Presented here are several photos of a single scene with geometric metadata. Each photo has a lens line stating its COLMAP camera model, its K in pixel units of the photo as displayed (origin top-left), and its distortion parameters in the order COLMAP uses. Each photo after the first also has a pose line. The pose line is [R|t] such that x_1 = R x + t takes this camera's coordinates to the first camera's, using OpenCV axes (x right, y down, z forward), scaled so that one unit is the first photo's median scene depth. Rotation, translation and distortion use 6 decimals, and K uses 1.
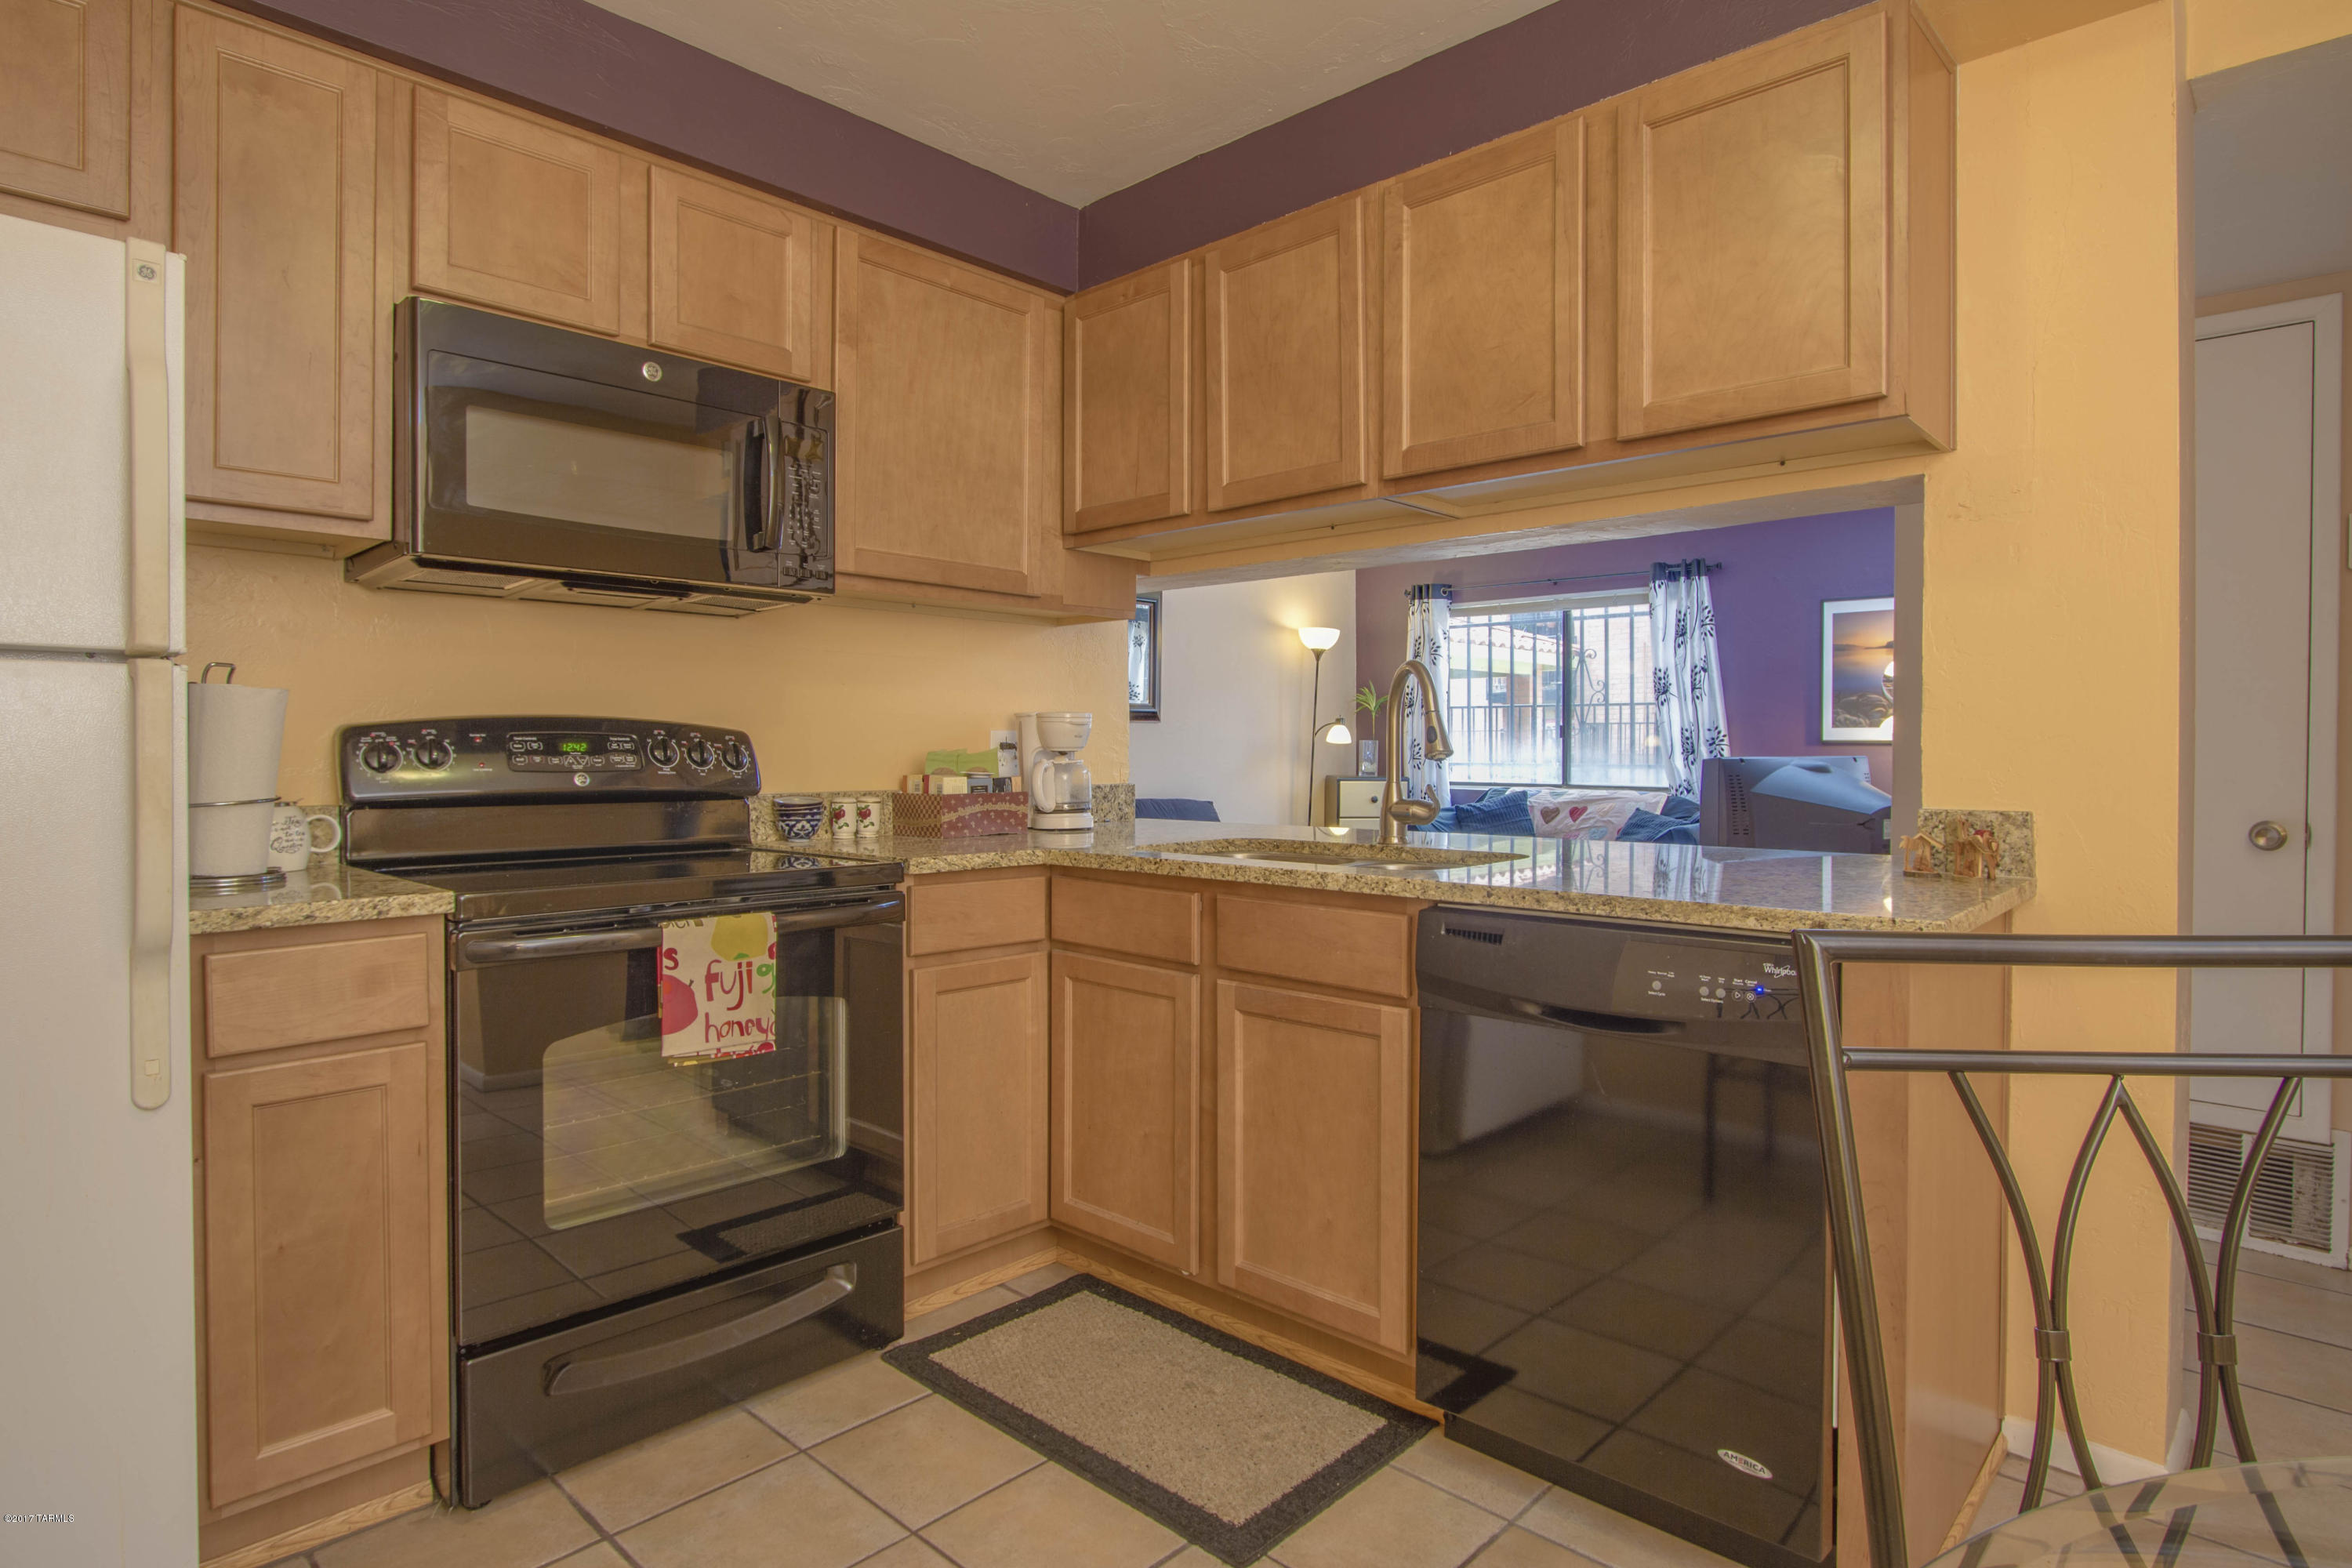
lens RADIAL K [[1249.2, 0, 1176.8], [0, 1249.2, 760.8], [0, 0, 1]] dist [0.000173, -0.000098]
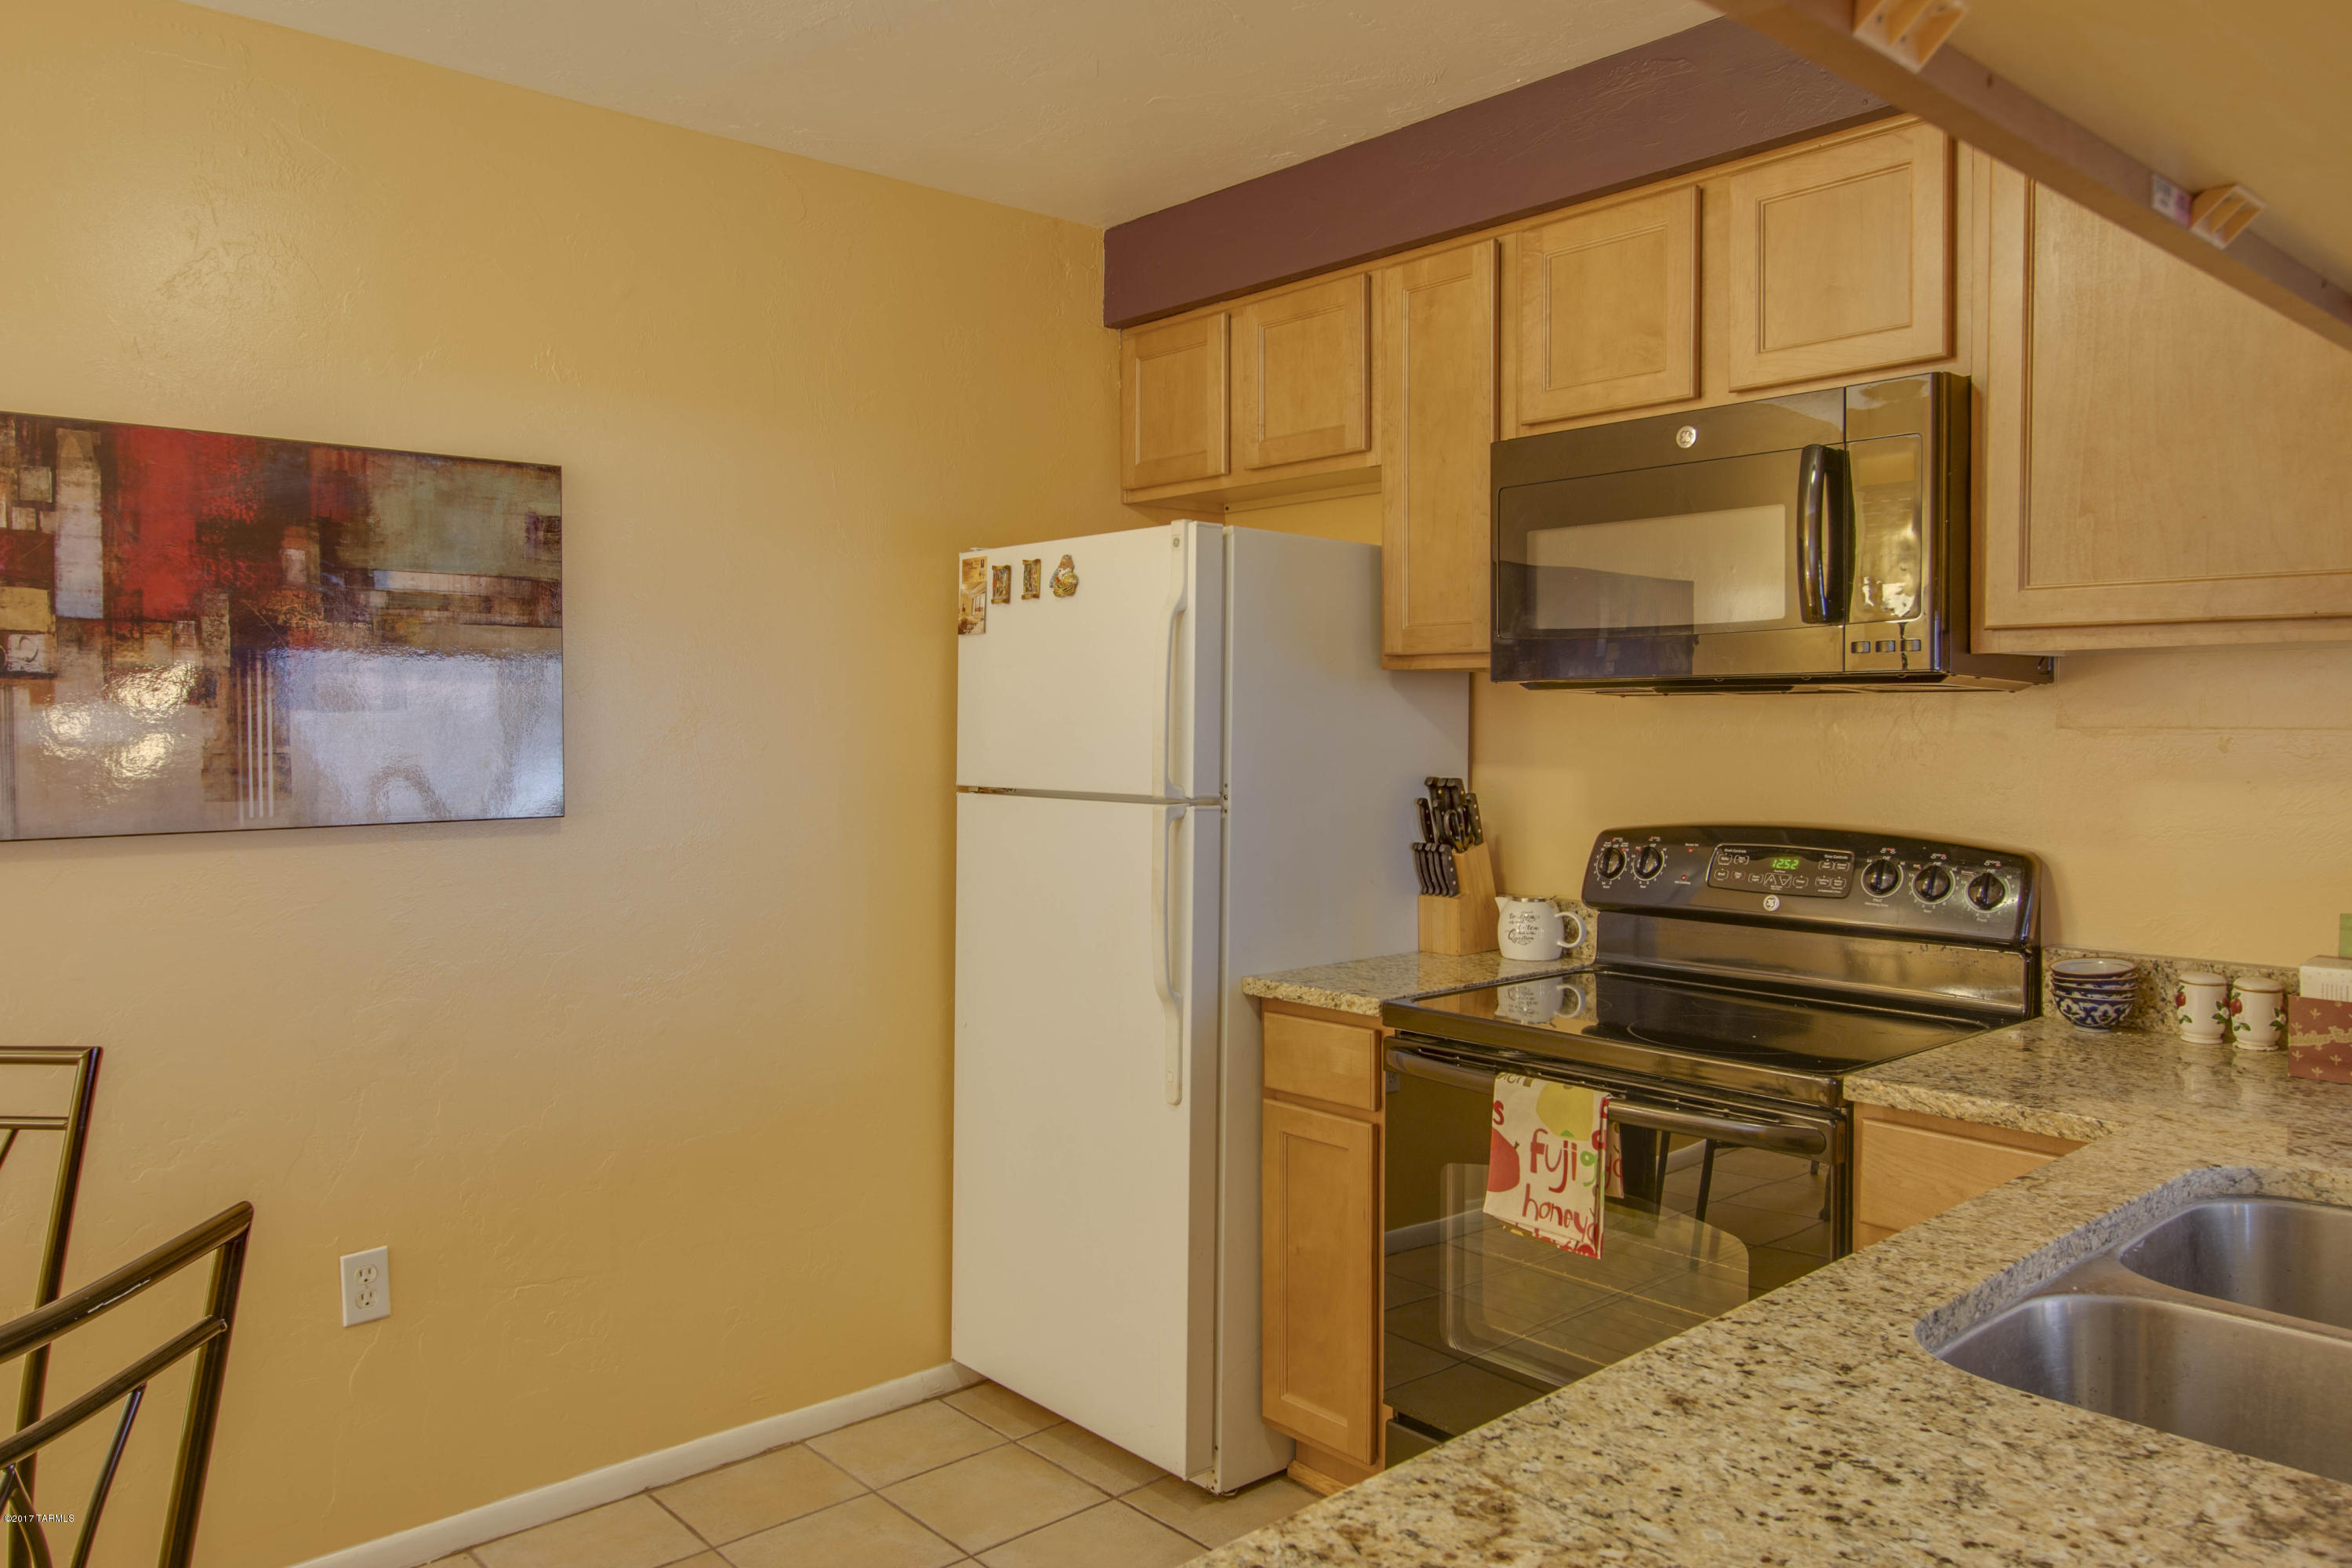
lens RADIAL K [[1677.0, 0, 1170.5], [0, 1677.0, 730.1], [0, 0, 1]] dist [-0.002048, 0.002071]
pose [[-0.092782, 0.006940, -0.995662, 0.833846], [-0.003078, 0.999969, 0.007257, -0.131462], [0.995682, 0.003738, -0.092758, 0.835854]]
